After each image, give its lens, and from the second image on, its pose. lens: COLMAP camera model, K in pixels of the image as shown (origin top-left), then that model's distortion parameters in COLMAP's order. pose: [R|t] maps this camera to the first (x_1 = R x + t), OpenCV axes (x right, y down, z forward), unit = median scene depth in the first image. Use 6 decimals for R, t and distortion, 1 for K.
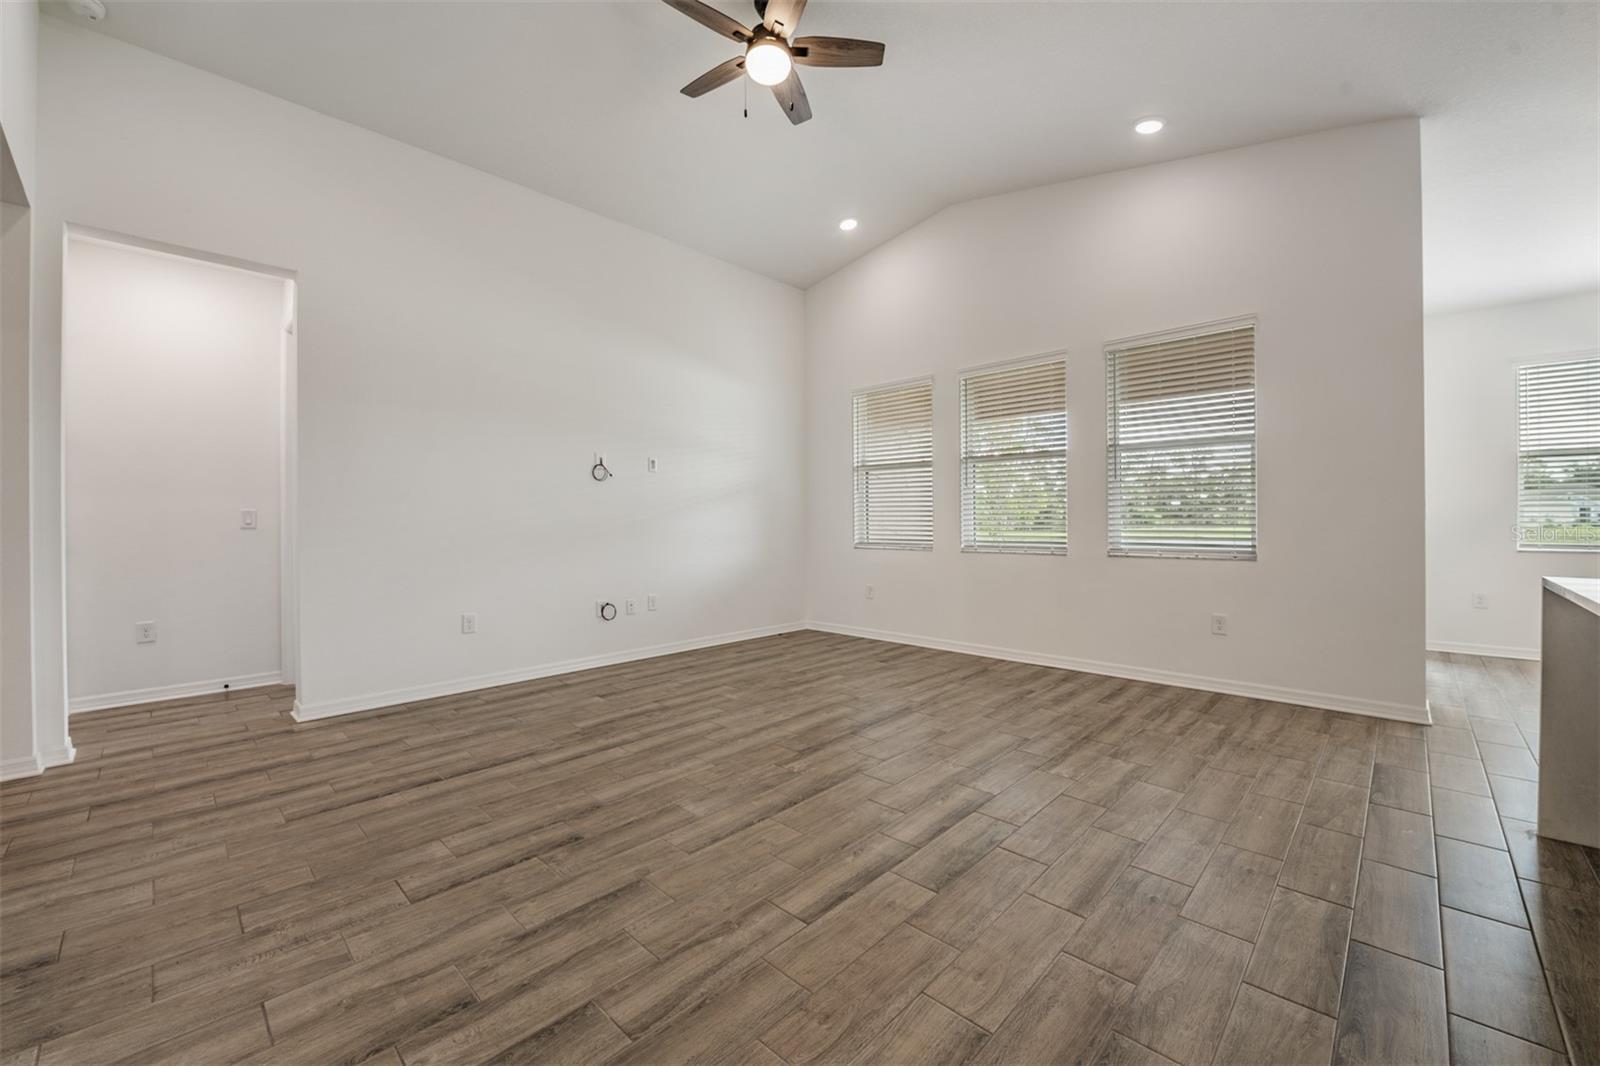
lens RADIAL K [[619.1, 0, 800.4], [0, 619.1, 540.5], [0, 0, 1]] dist [-0.009673, -0.000202]
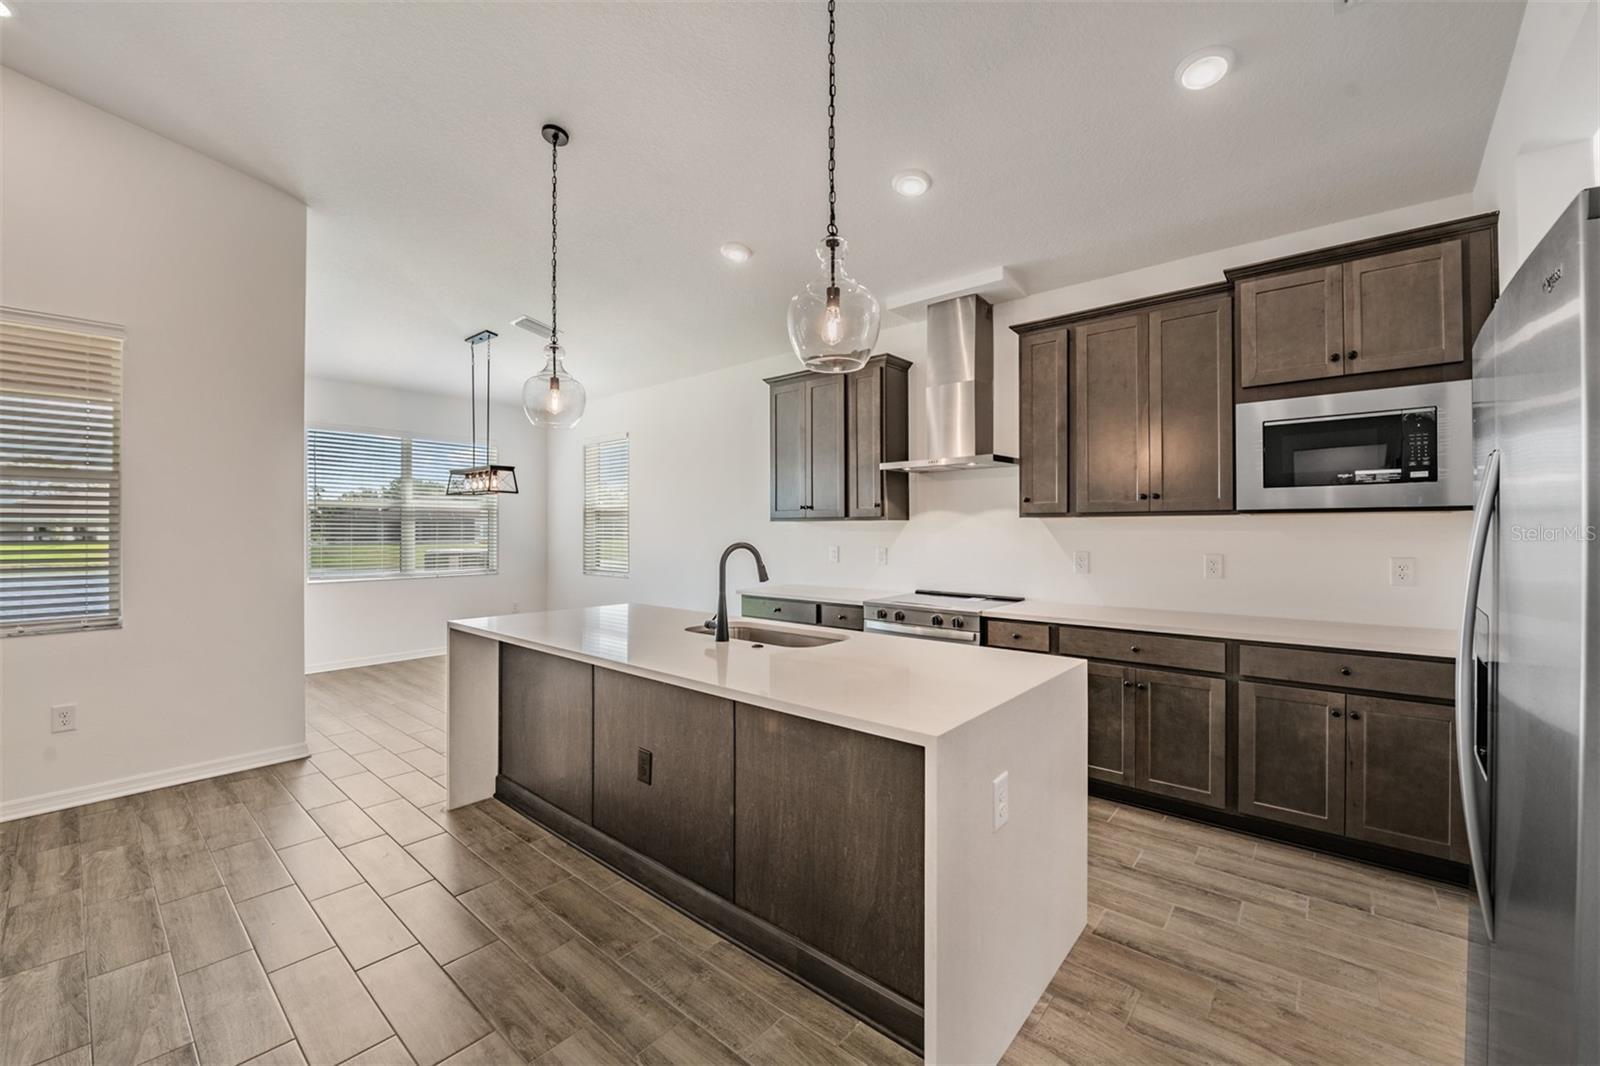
lens RADIAL K [[650.9, 0, 800.0], [0, 650.9, 533.0], [0, 0, 1]] dist [-0.014121, -0.000588]
pose [[-0.065933, 0.002205, 0.997822, -0.197435], [0.035458, 0.999371, 0.000135, -0.073684], [-0.997194, 0.035390, -0.065970, 0.230969]]
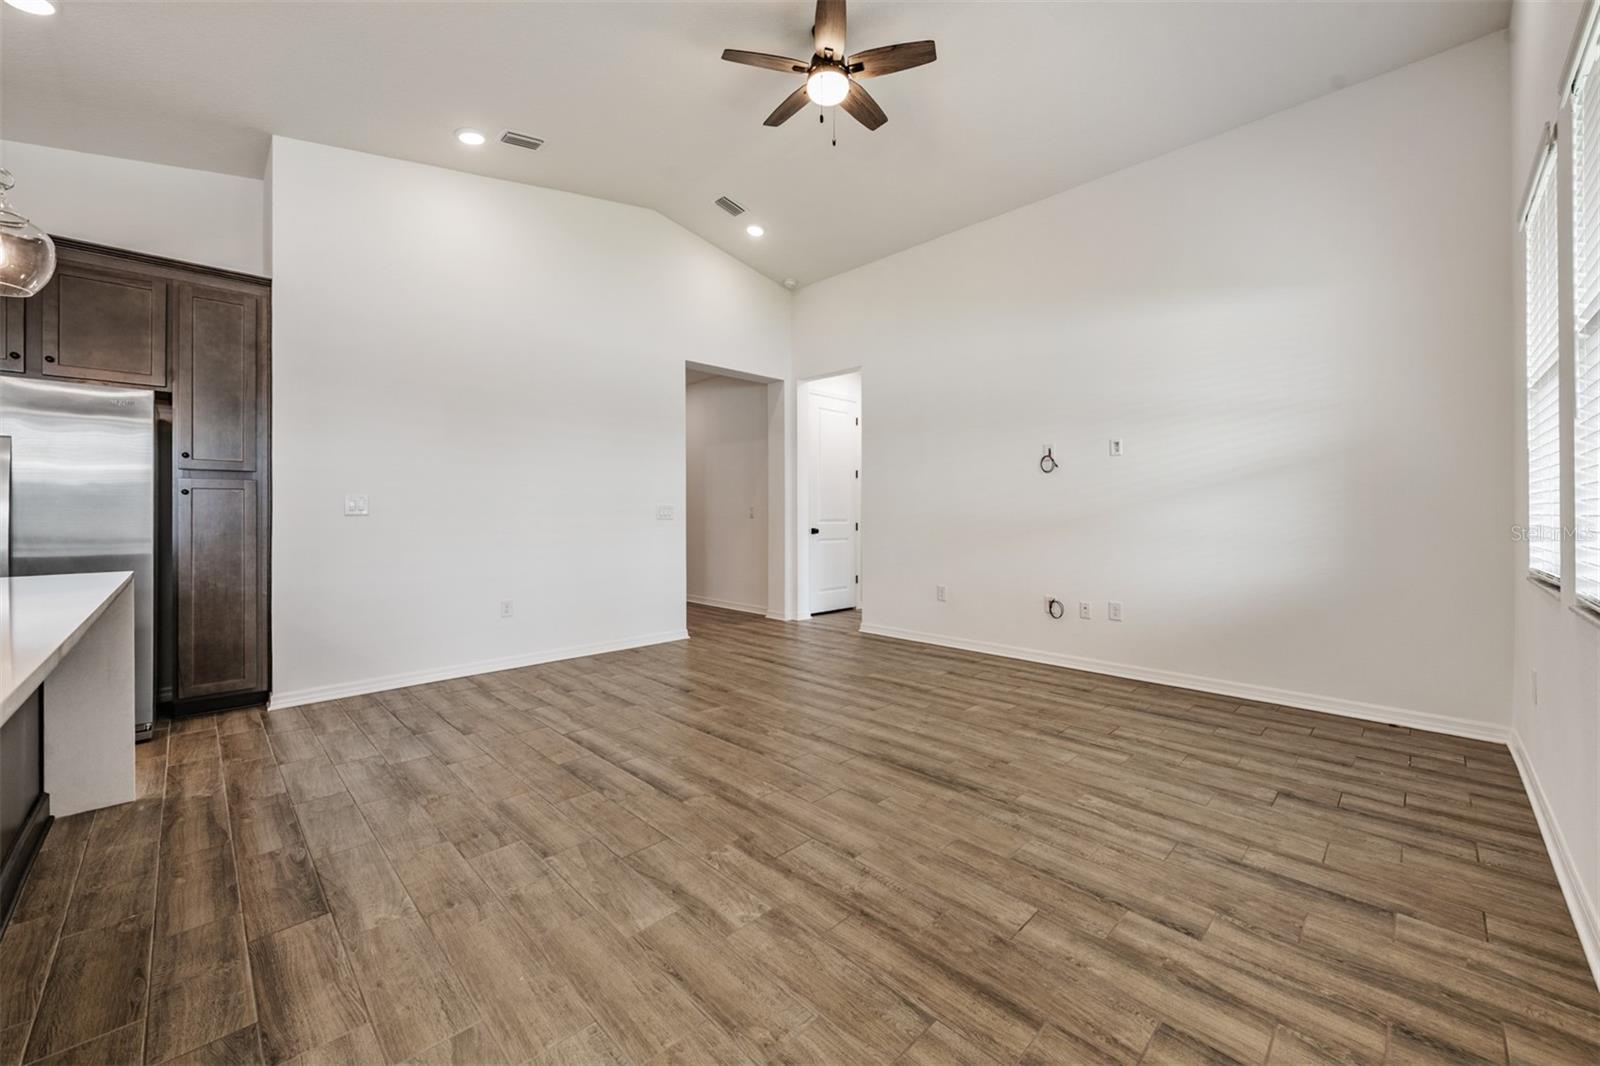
lens RADIAL K [[633.9, 0, 794.1], [0, 633.9, 513.5], [0, 0, 1]] dist [-0.002091, -0.000552]
pose [[-0.027306, 0.005705, -0.999611, 1.169514], [-0.034294, 0.999390, 0.006641, -0.042843], [0.999039, 0.034462, -0.027093, 1.073792]]
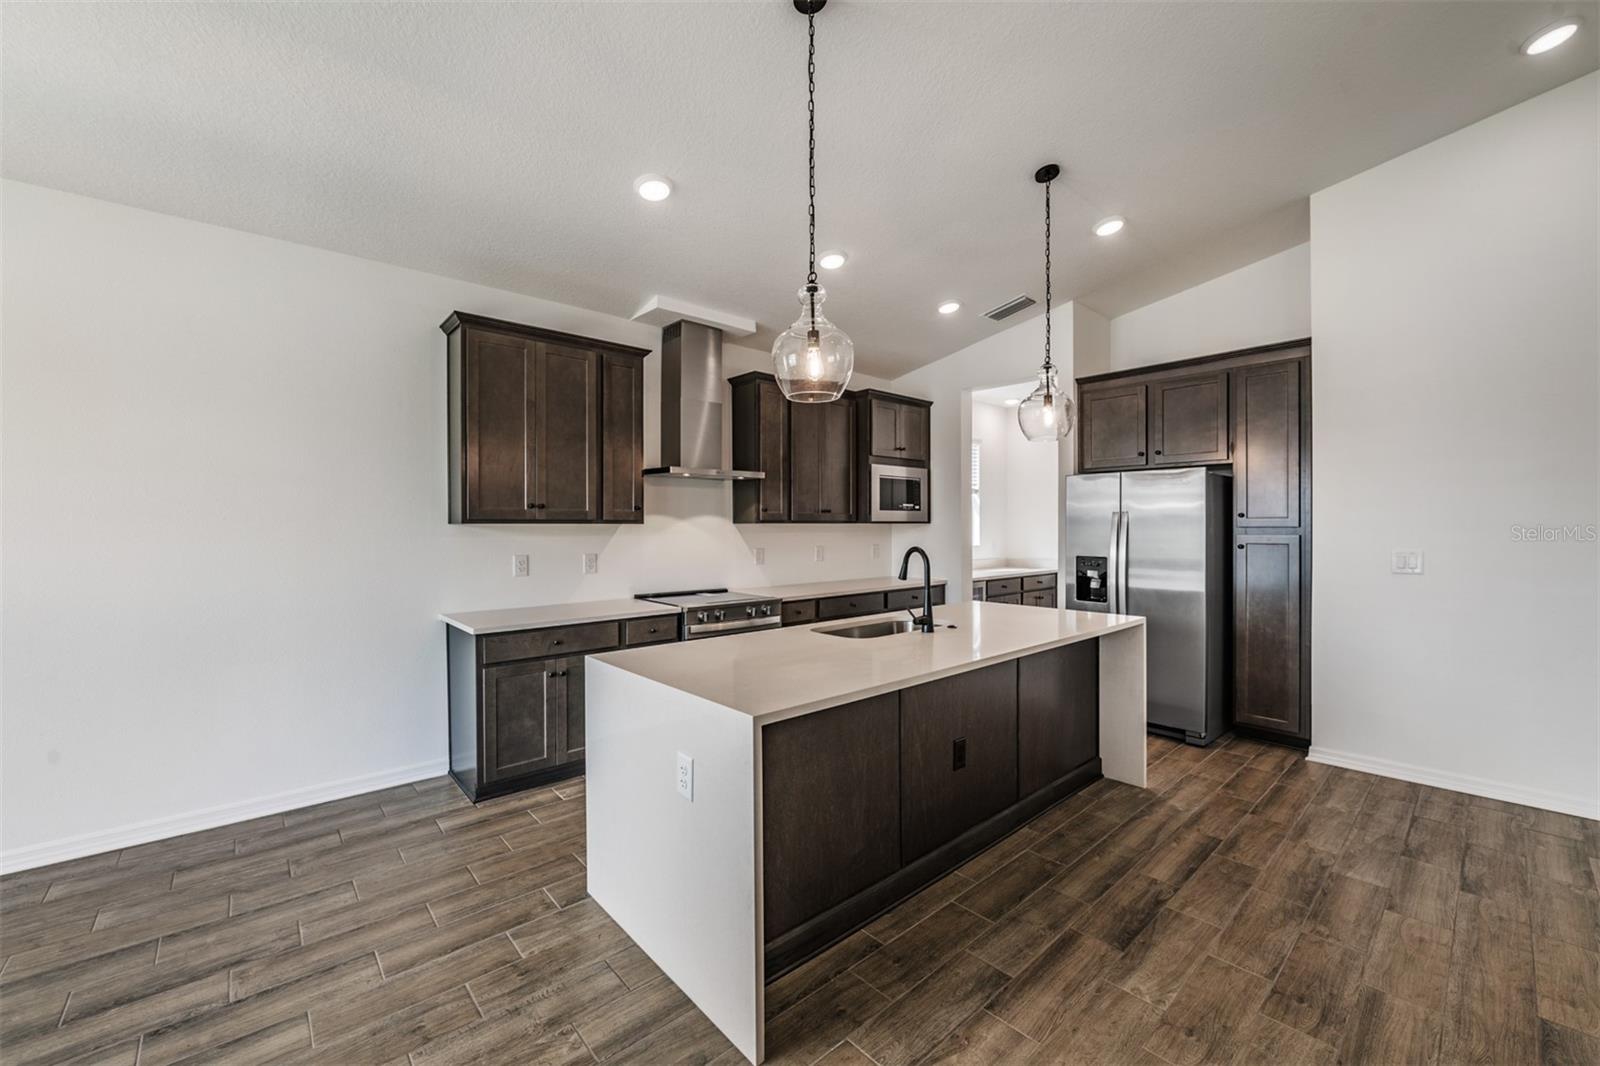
lens RADIAL K [[624.7, 0, 811.6], [0, 624.7, 531.8], [0, 0, 1]] dist [-0.011192, -0.000409]
pose [[-0.997963, 0.005868, 0.063520, 0.852962], [0.009096, 0.998675, 0.050647, -0.150031], [-0.063138, 0.051122, -0.996695, 1.321892]]
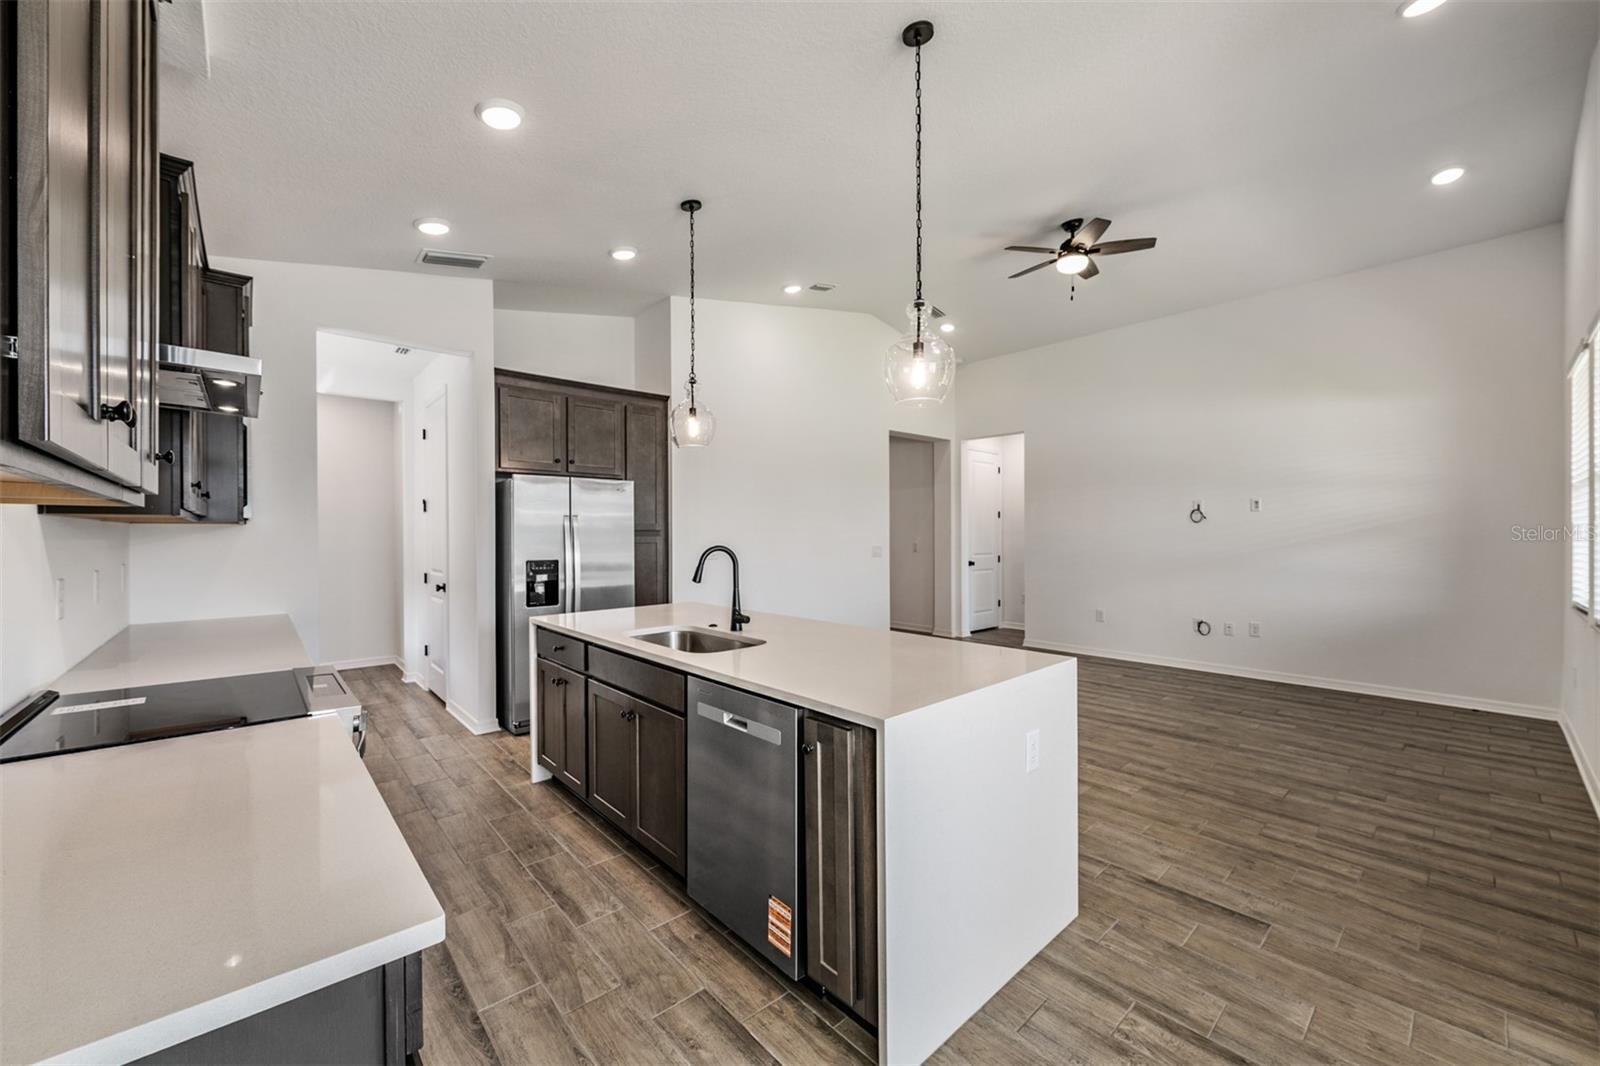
lens RADIAL K [[644.2, 0, 803.1], [0, 644.2, 536.3], [0, 0, 1]] dist [-0.003007, -0.000579]
pose [[-0.056949, 0.011623, -0.998309, 1.766807], [-0.032076, 0.999395, 0.013466, -0.103773], [0.997862, 0.032788, -0.056542, 0.462240]]
